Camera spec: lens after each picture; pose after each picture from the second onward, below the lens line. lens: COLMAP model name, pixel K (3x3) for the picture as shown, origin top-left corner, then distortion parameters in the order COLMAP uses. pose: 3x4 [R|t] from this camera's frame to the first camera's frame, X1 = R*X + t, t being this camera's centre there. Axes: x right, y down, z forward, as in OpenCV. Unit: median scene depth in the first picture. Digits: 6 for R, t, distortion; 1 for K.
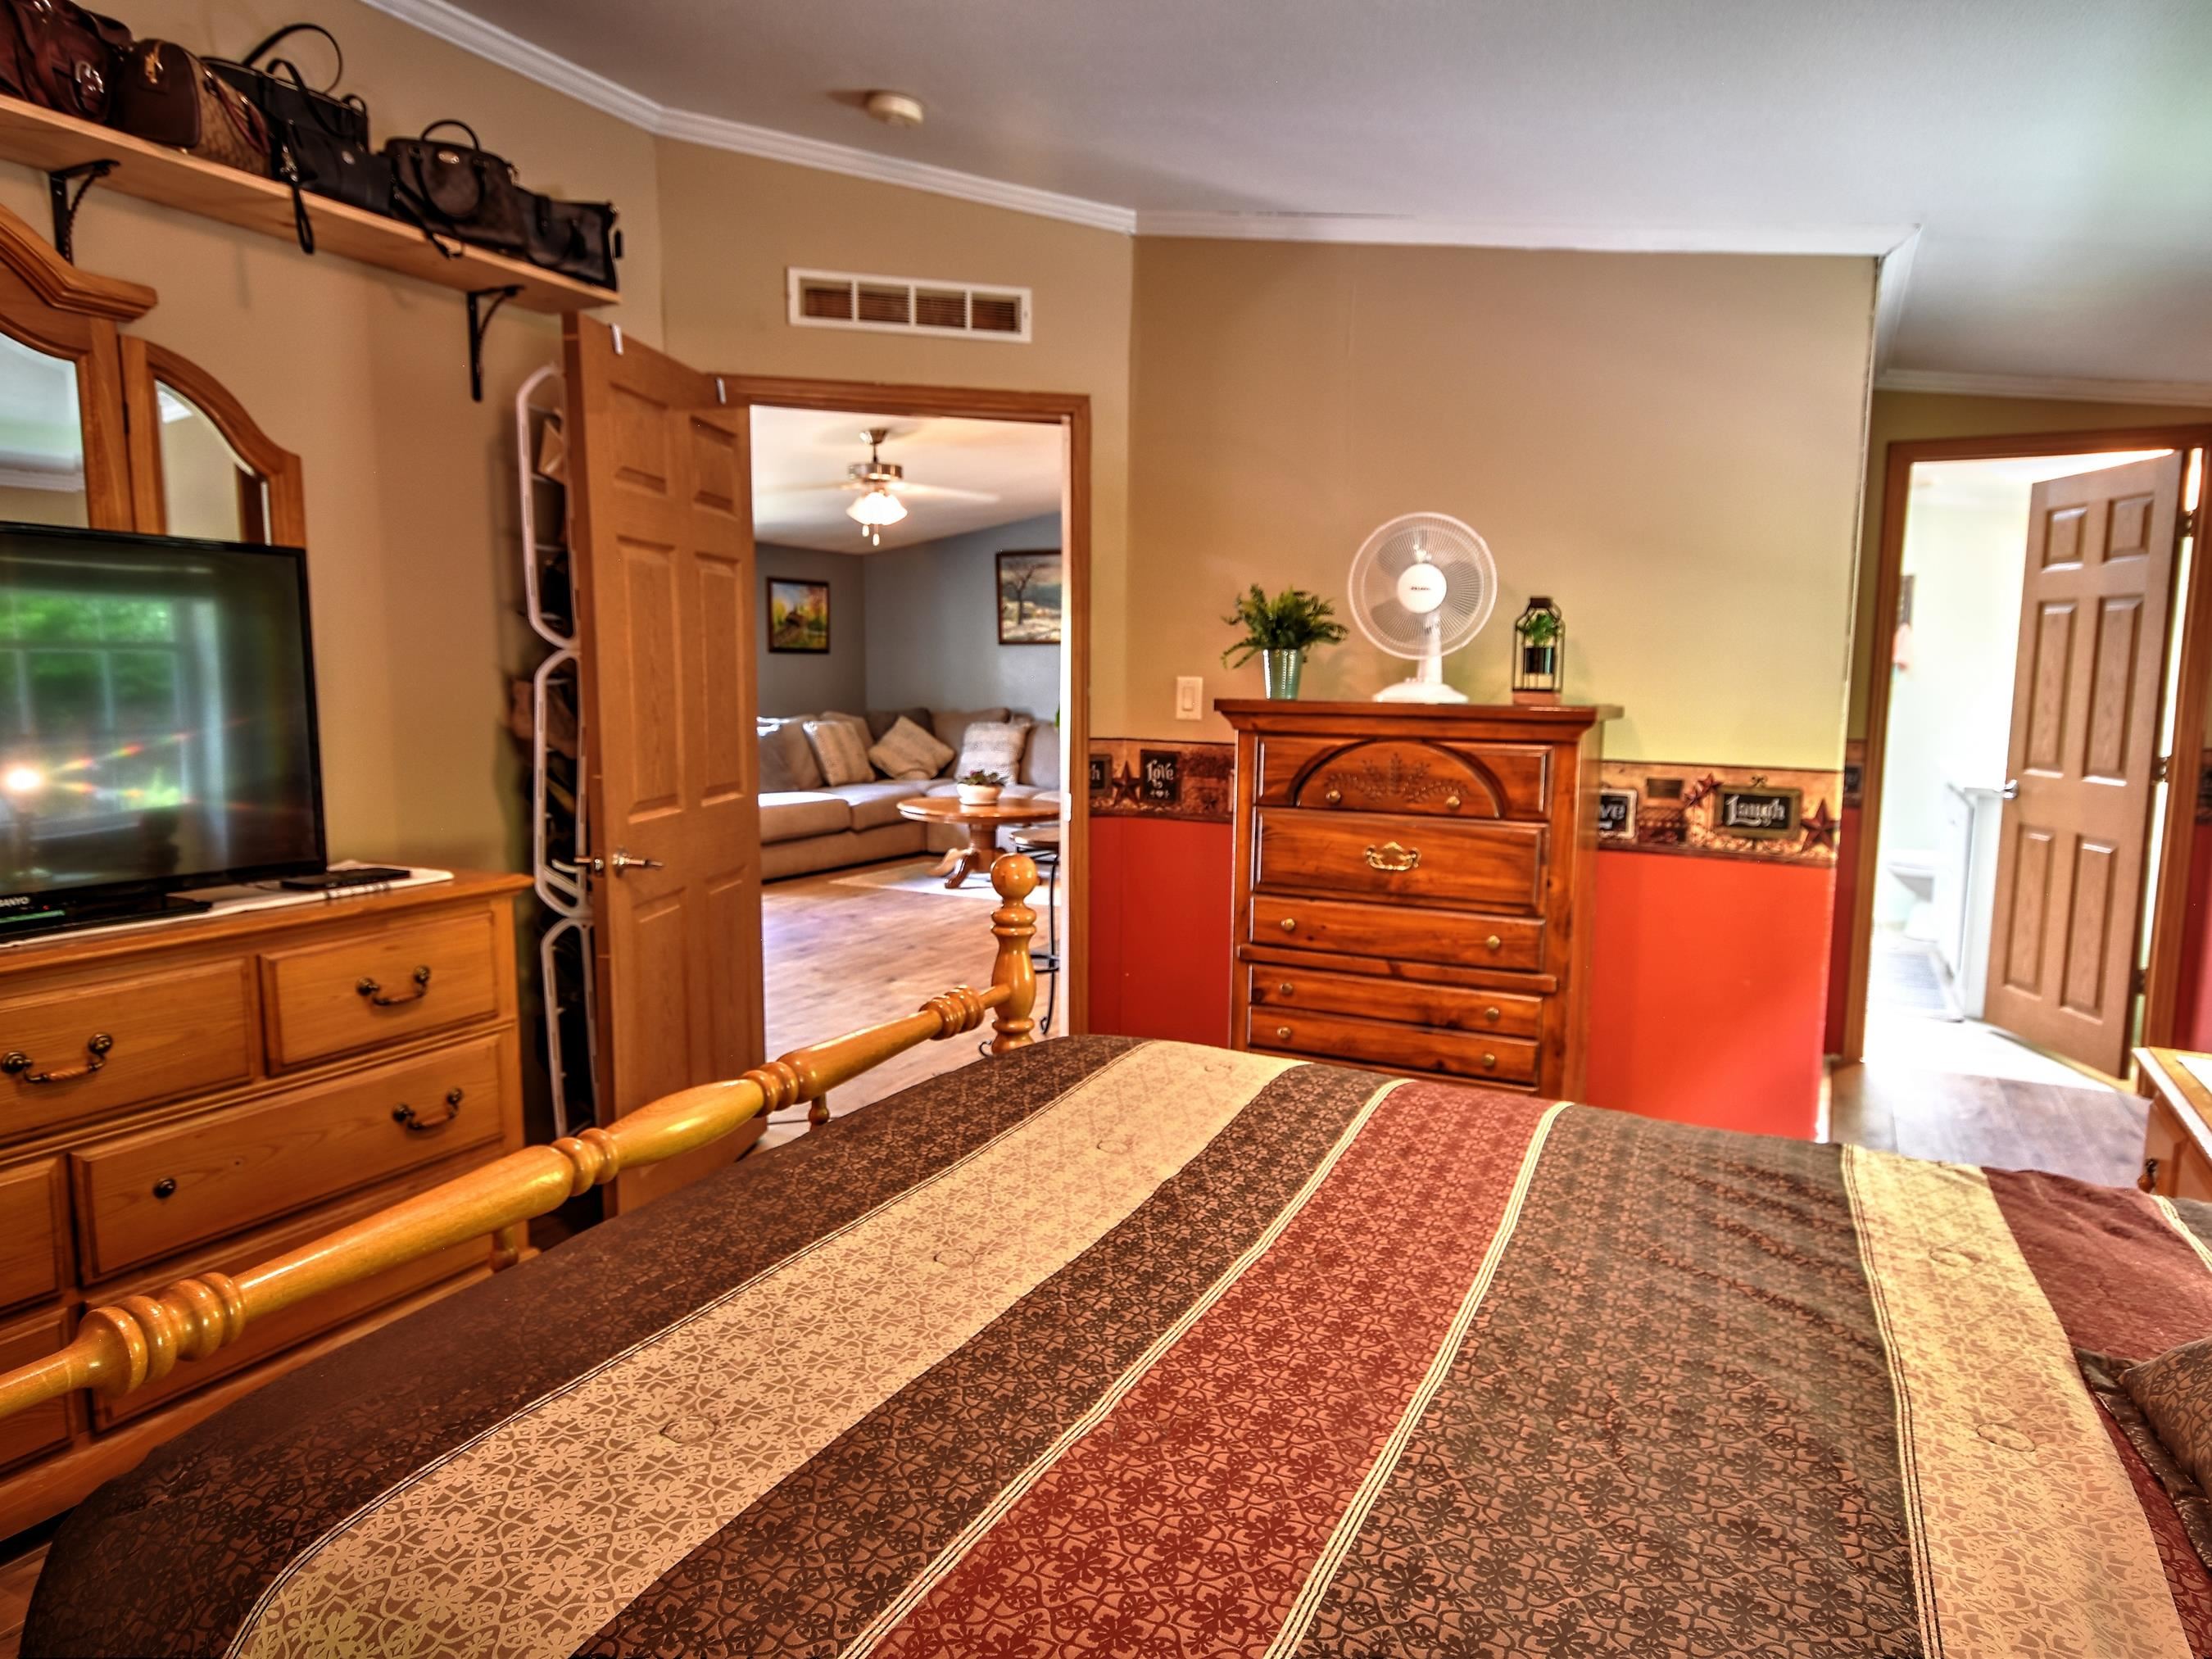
lens RADIAL K [[1407.7, 0, 1109.2], [0, 1407.7, 826.8], [0, 0, 1]] dist [0.014820, 0.000472]
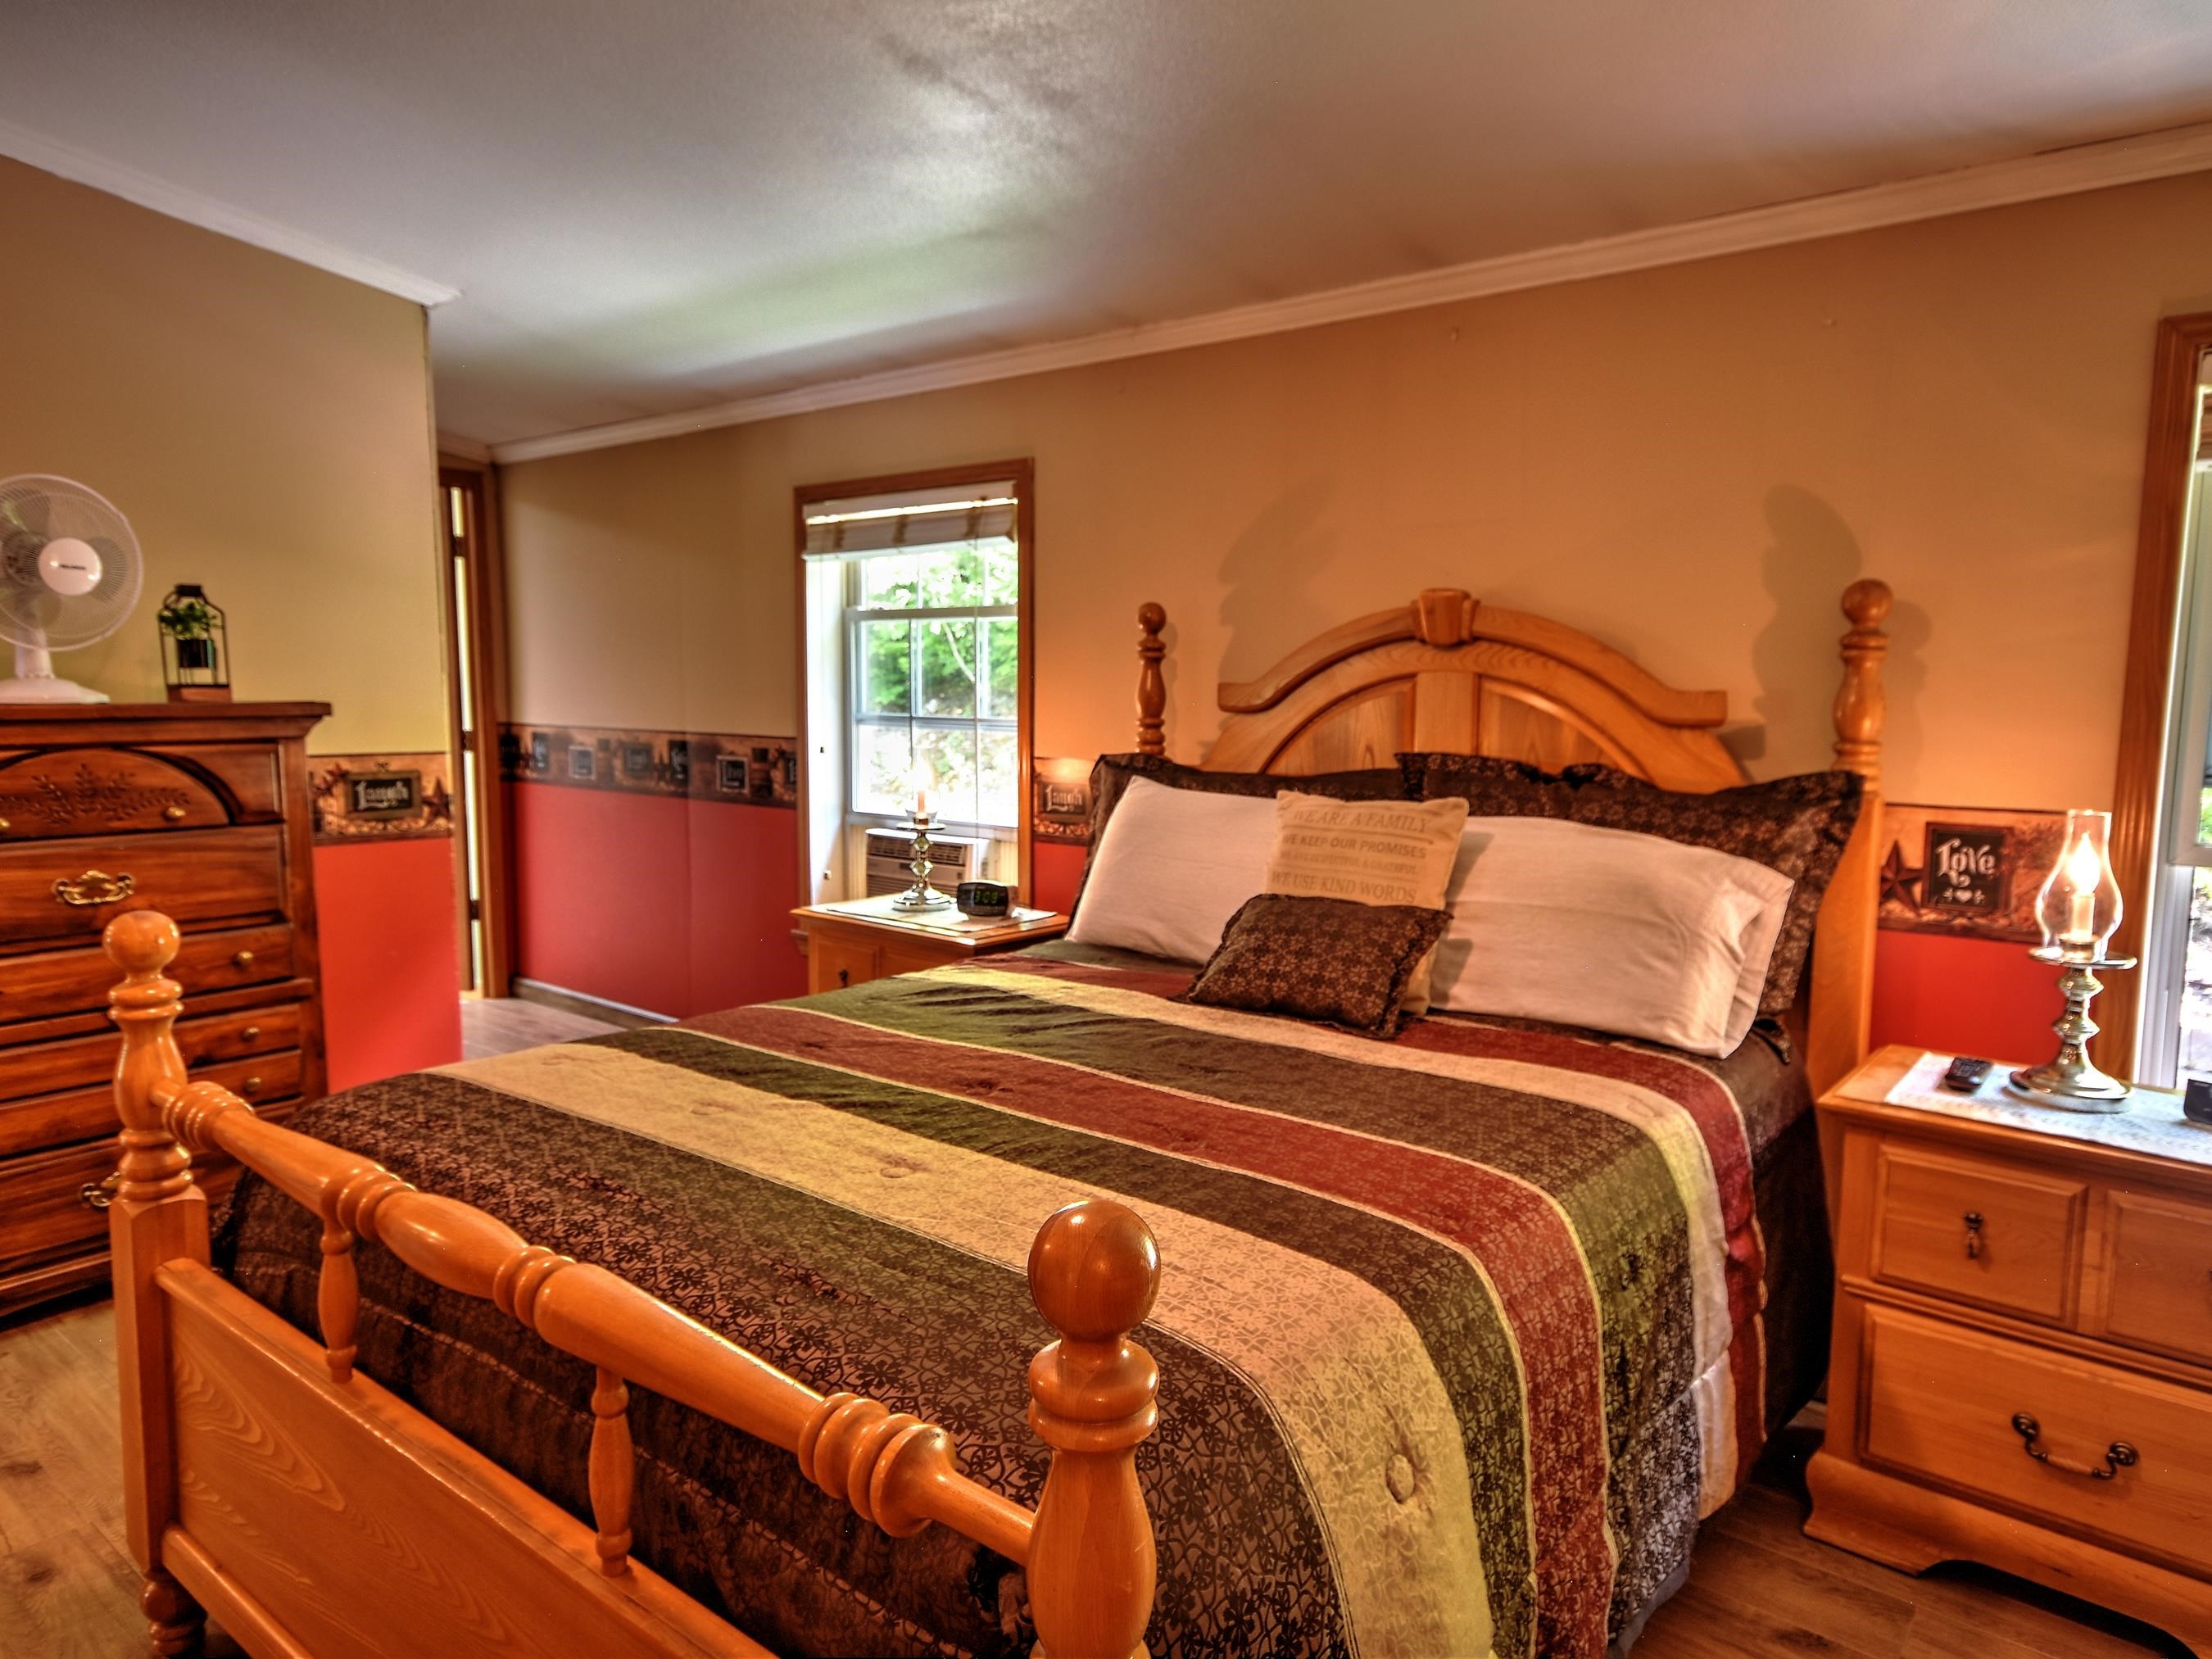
lens RADIAL K [[1407.7, 0, 1112.4], [0, 1407.7, 831.1], [0, 0, 1]] dist [0.014820, 0.000472]
pose [[0.211418, -0.119376, 0.970078, -0.482467], [0.110614, 0.989059, 0.097604, -0.027411], [-0.971116, 0.086669, 0.222310, 0.223483]]
